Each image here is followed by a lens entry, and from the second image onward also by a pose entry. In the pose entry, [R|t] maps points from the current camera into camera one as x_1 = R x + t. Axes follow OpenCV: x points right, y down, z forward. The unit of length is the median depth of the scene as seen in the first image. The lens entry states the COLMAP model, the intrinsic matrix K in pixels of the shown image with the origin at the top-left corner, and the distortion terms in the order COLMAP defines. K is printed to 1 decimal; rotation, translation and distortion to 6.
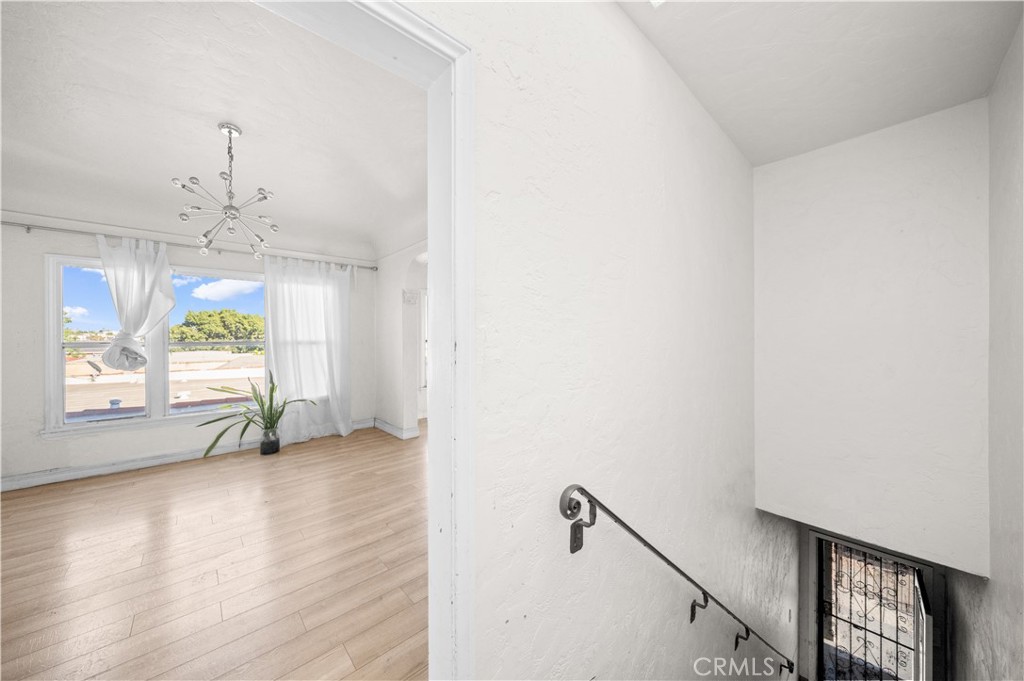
lens RADIAL K [[352.5, 0, 512.0], [0, 352.5, 340.5], [0, 0, 1]] dist [-0.001274, -0.000248]
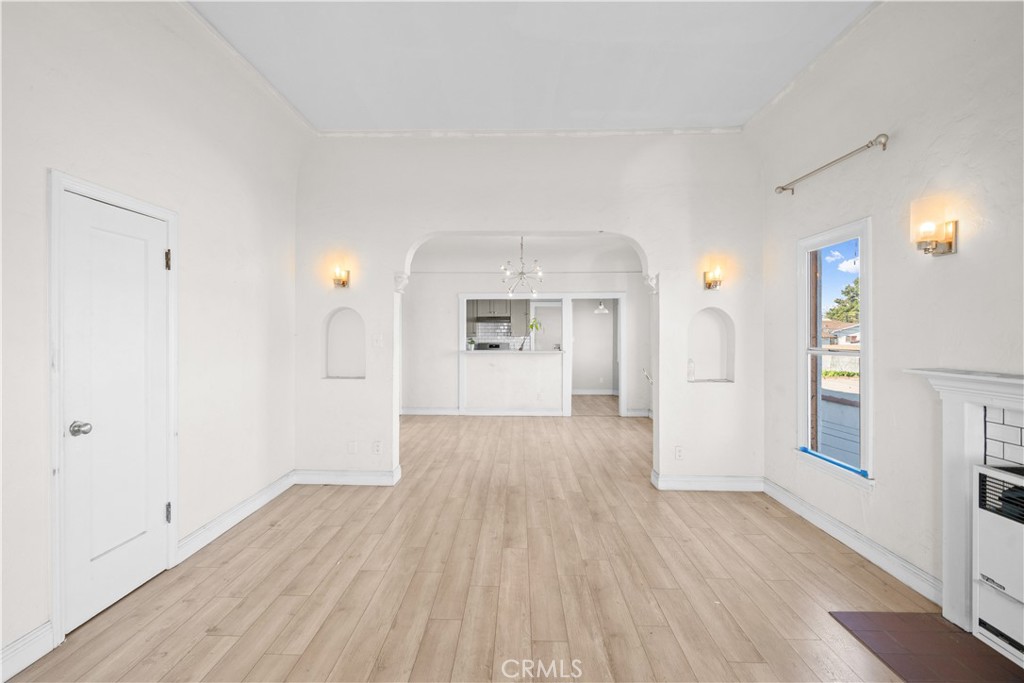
lens RADIAL K [[467.6, 0, 504.3], [0, 467.6, 331.0], [0, 0, 1]] dist [0.004420, 0.000522]
pose [[-0.699128, 0.001879, -0.714994, 0.555142], [0.000763, 0.999998, 0.001883, -0.030111], [0.714996, 0.000771, -0.699128, 1.355865]]
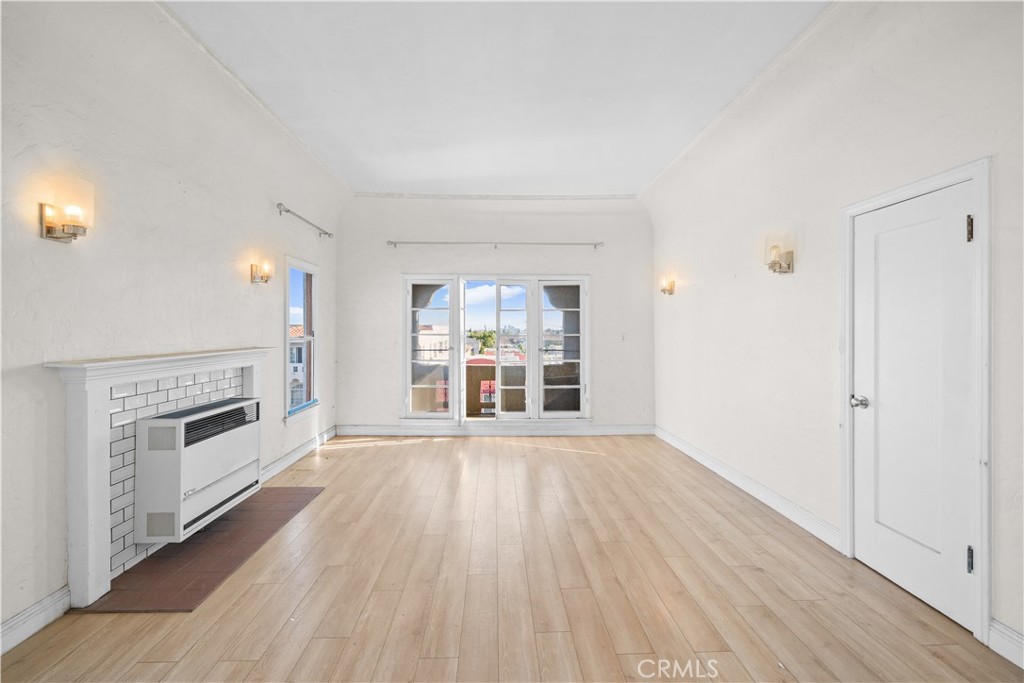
lens RADIAL K [[408.4, 0, 500.5], [0, 408.4, 330.7], [0, 0, 1]] dist [0.001570, 0.000155]
pose [[0.663147, 0.005241, 0.748471, -0.124325], [-0.001289, 0.999982, -0.005861, -0.018358], [-0.748488, 0.002922, 0.663141, 0.754113]]
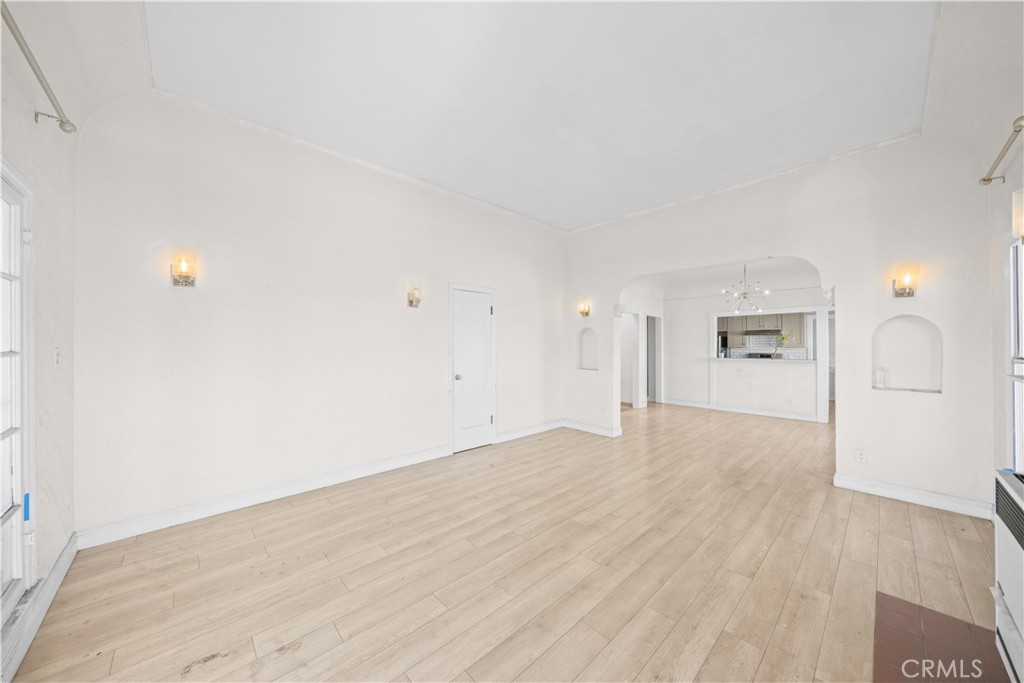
lens RADIAL K [[352.5, 0, 512.0], [0, 352.5, 341.5], [0, 0, 1]] dist [-0.001274, -0.000248]
pose [[-0.999875, 0.002465, -0.015601, 0.395935], [0.002592, 0.999964, -0.008128, -0.020336], [0.015580, -0.008168, -0.999845, 1.650131]]
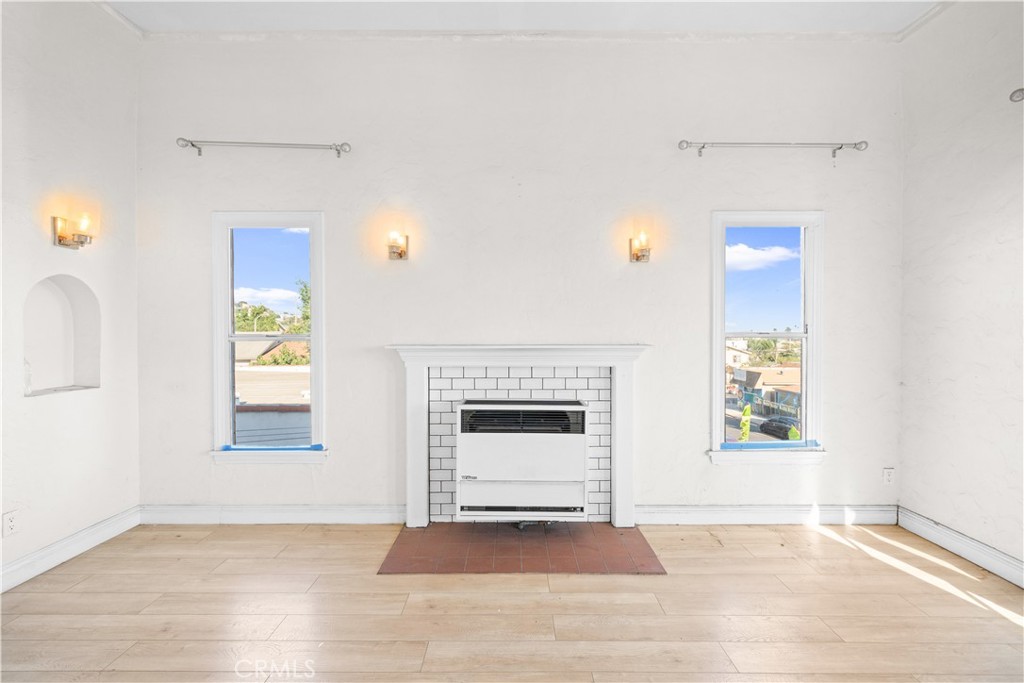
lens RADIAL K [[422.1, 0, 512.0], [0, 422.1, 341.5], [0, 0, 1]] dist [0.000890, -0.000122]
pose [[0.737085, 0.014146, -0.675652, 0.399168], [-0.006008, 0.999879, 0.014380, -0.003787], [0.675774, -0.006540, 0.737080, 1.016122]]
